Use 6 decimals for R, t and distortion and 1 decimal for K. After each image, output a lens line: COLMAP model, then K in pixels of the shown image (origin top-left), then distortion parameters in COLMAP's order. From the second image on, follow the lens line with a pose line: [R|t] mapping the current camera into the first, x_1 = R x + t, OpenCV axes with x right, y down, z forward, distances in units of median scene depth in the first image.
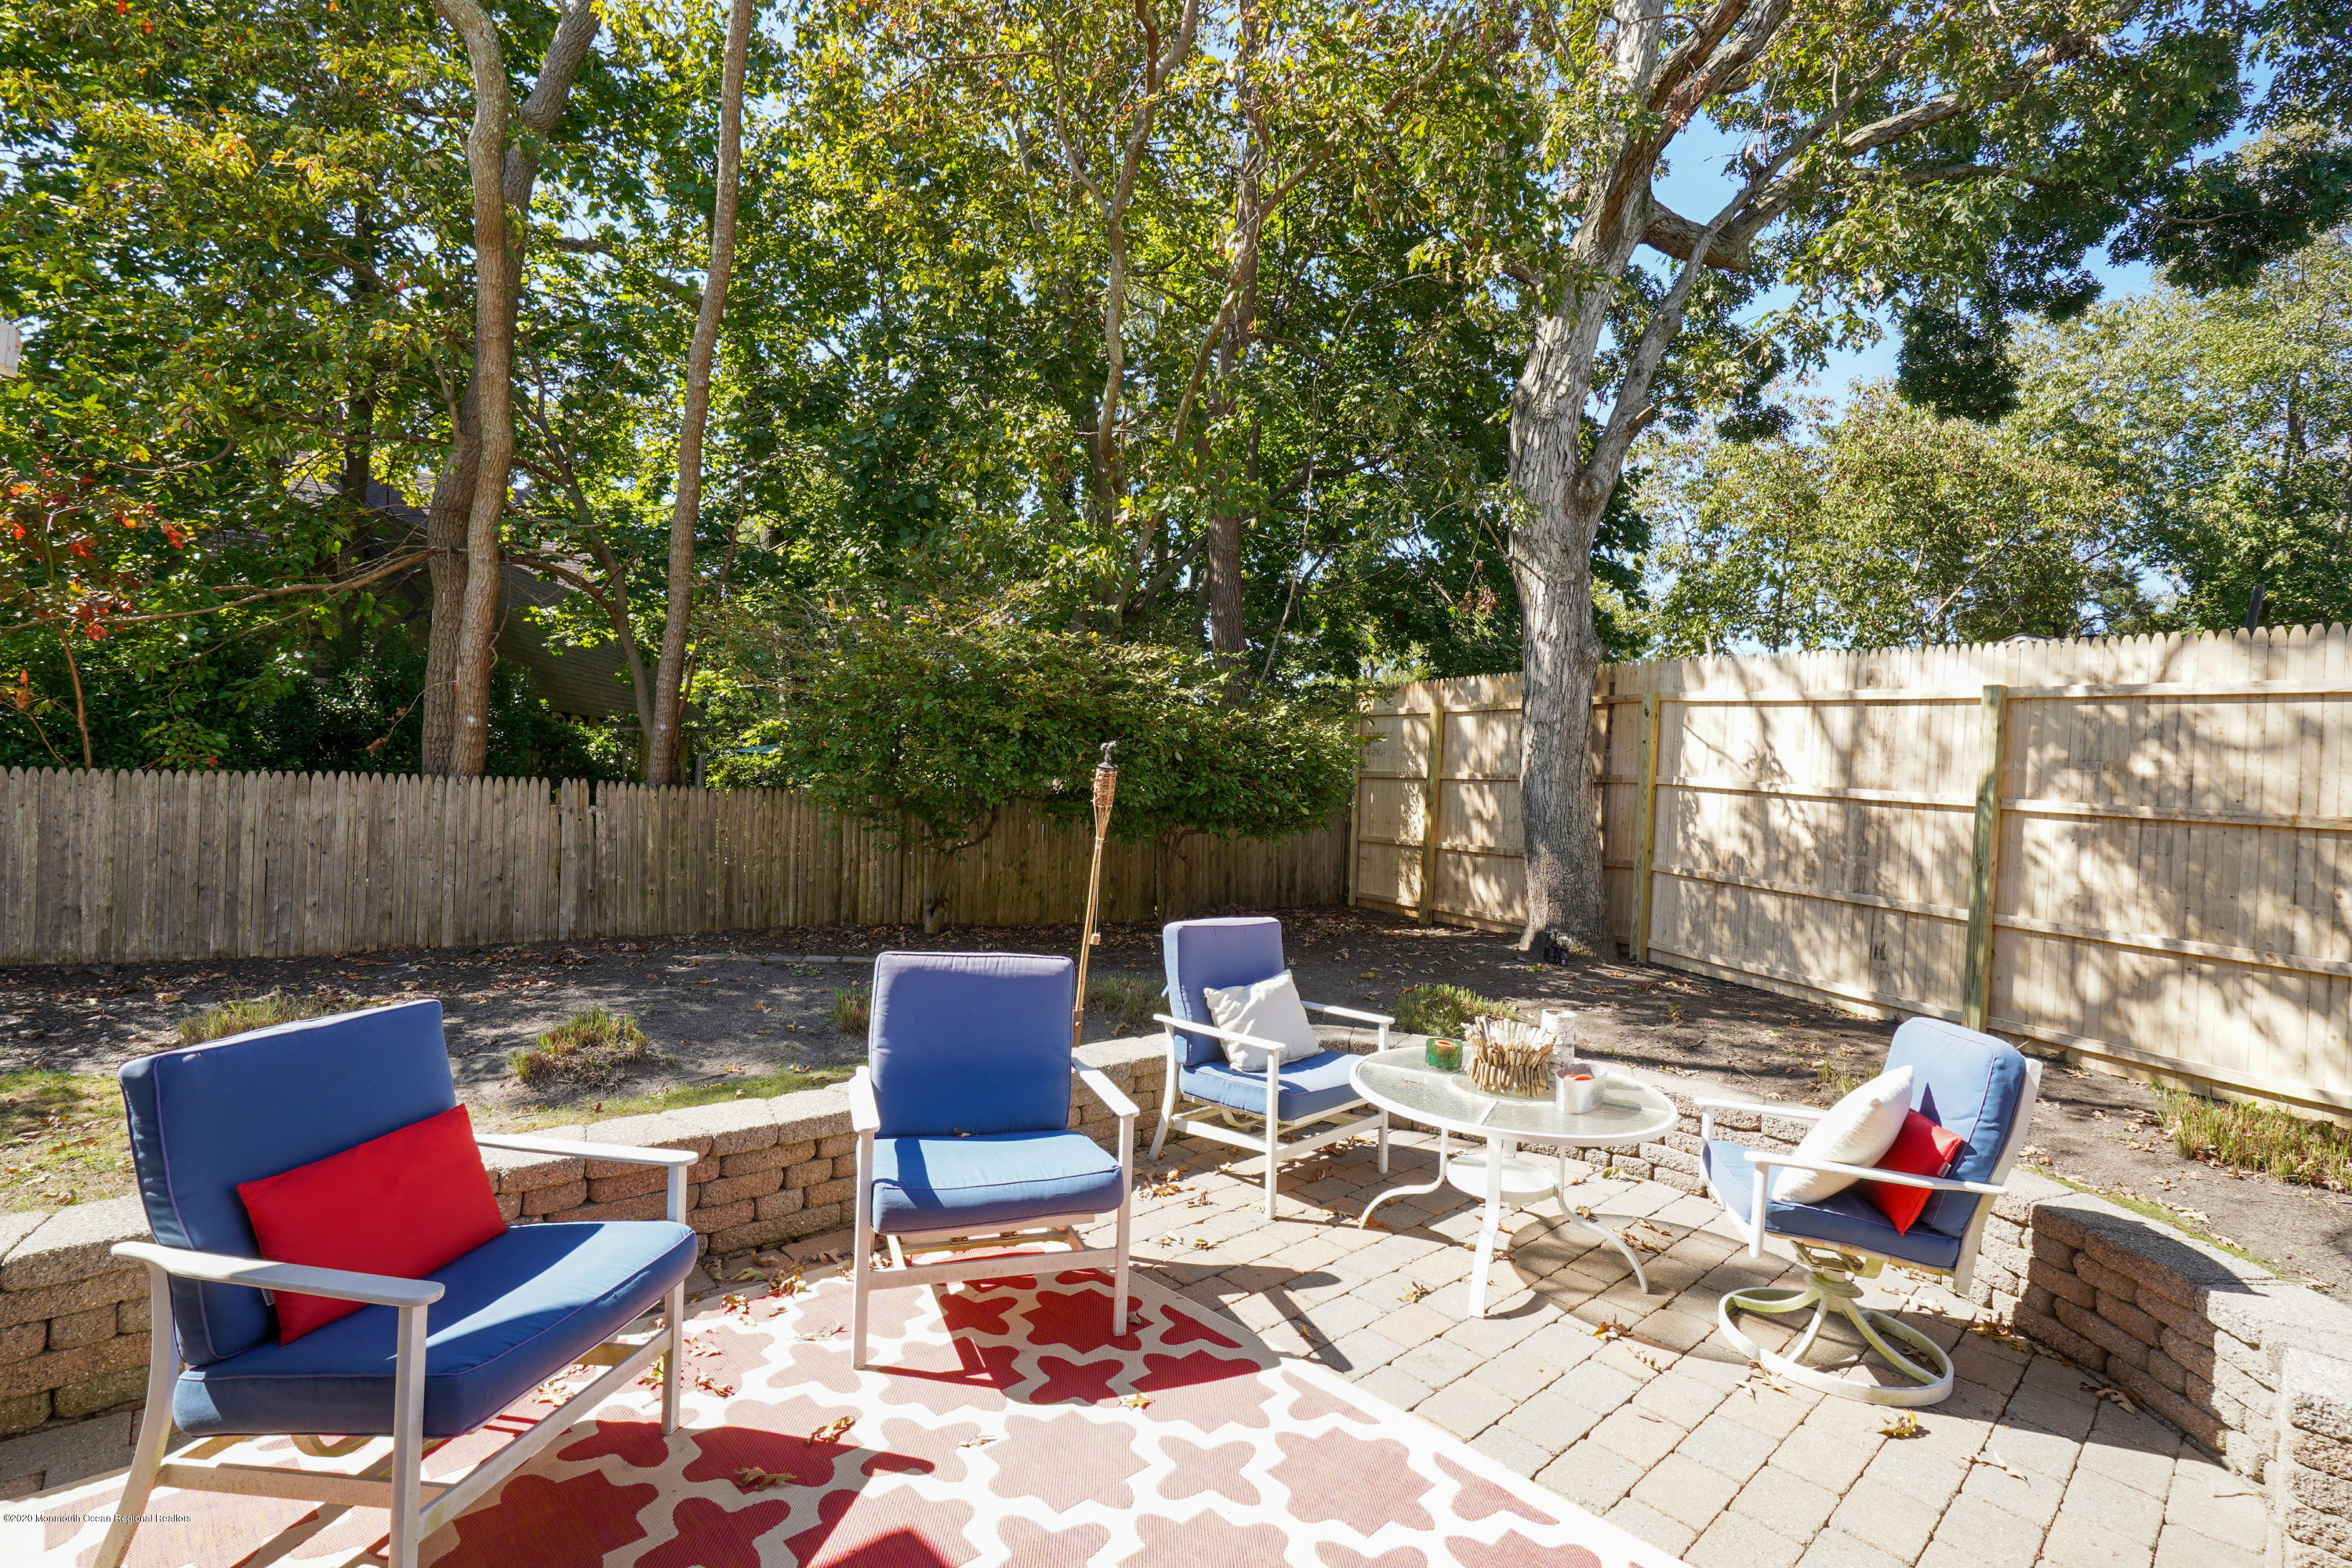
lens RADIAL K [[1078.2, 0, 1176.6], [0, 1078.2, 726.8], [0, 0, 1]] dist [-0.000119, -0.000095]
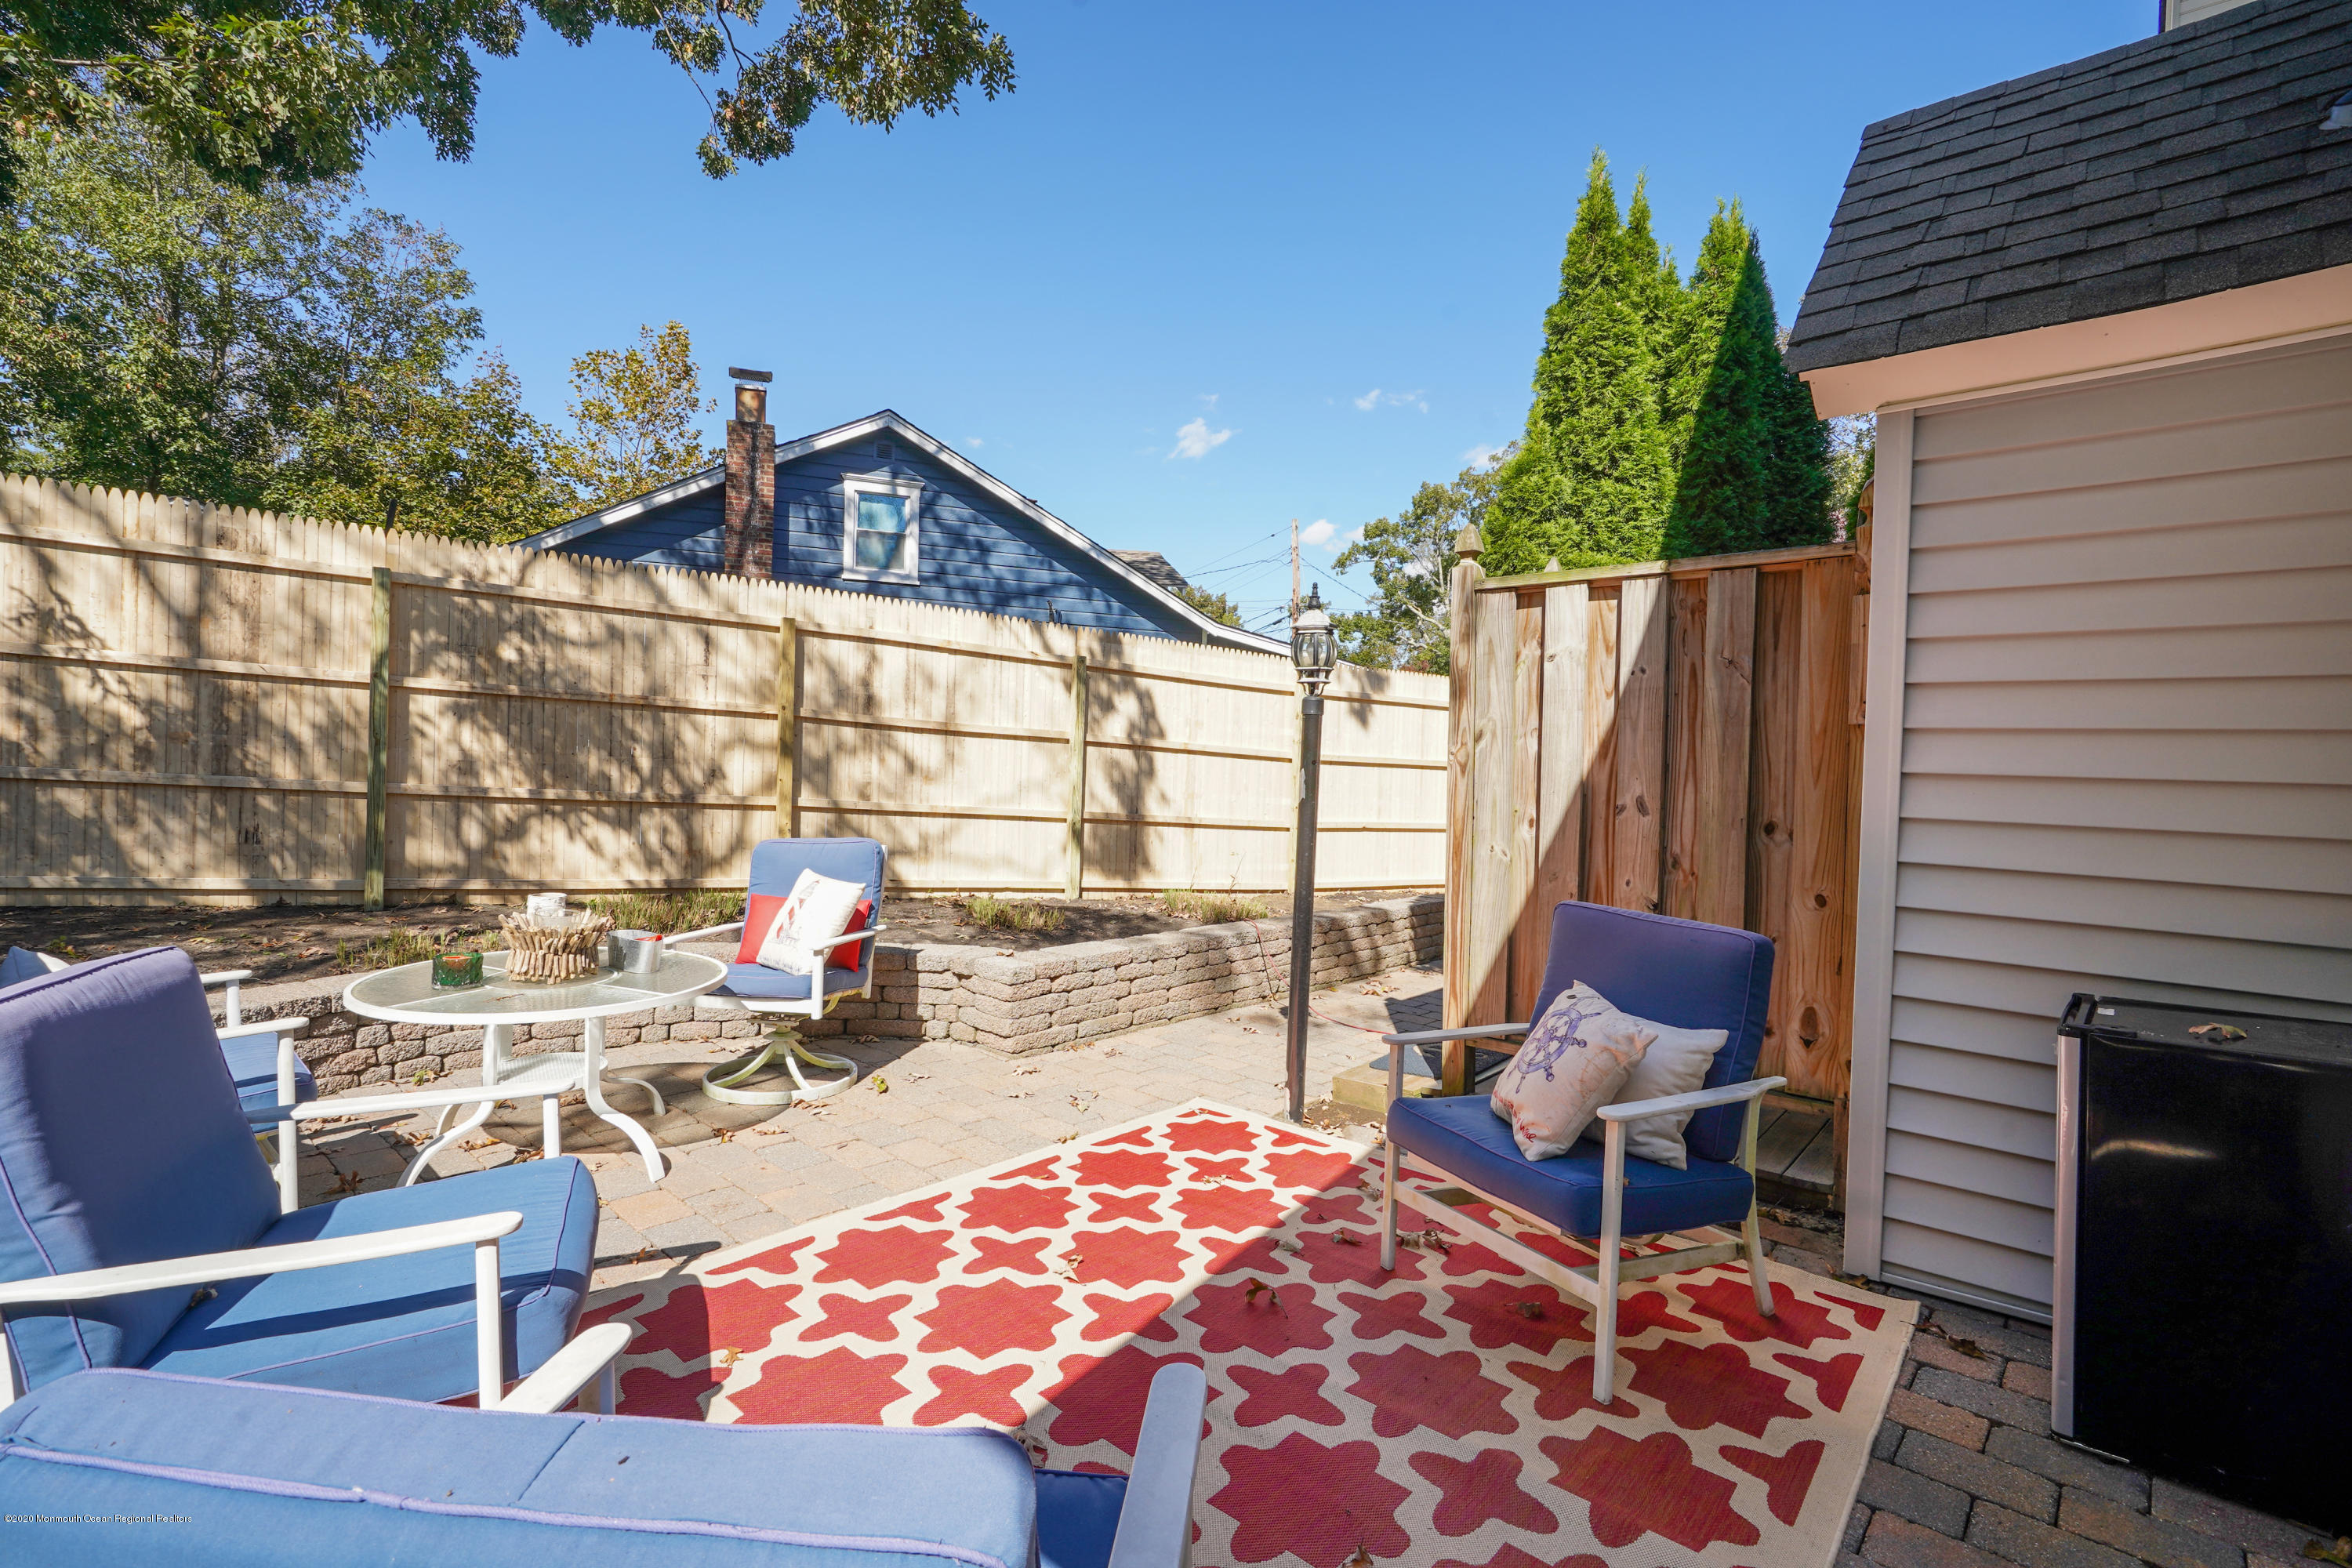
lens RADIAL K [[1099.6, 0, 1182.6], [0, 1099.6, 728.5], [0, 0, 1]] dist [0.001850, 0.000374]
pose [[-0.080159, -0.024857, 0.996472, -0.400504], [-0.091549, 0.995647, 0.017472, 0.028760], [-0.992569, -0.089826, -0.082086, 0.318125]]
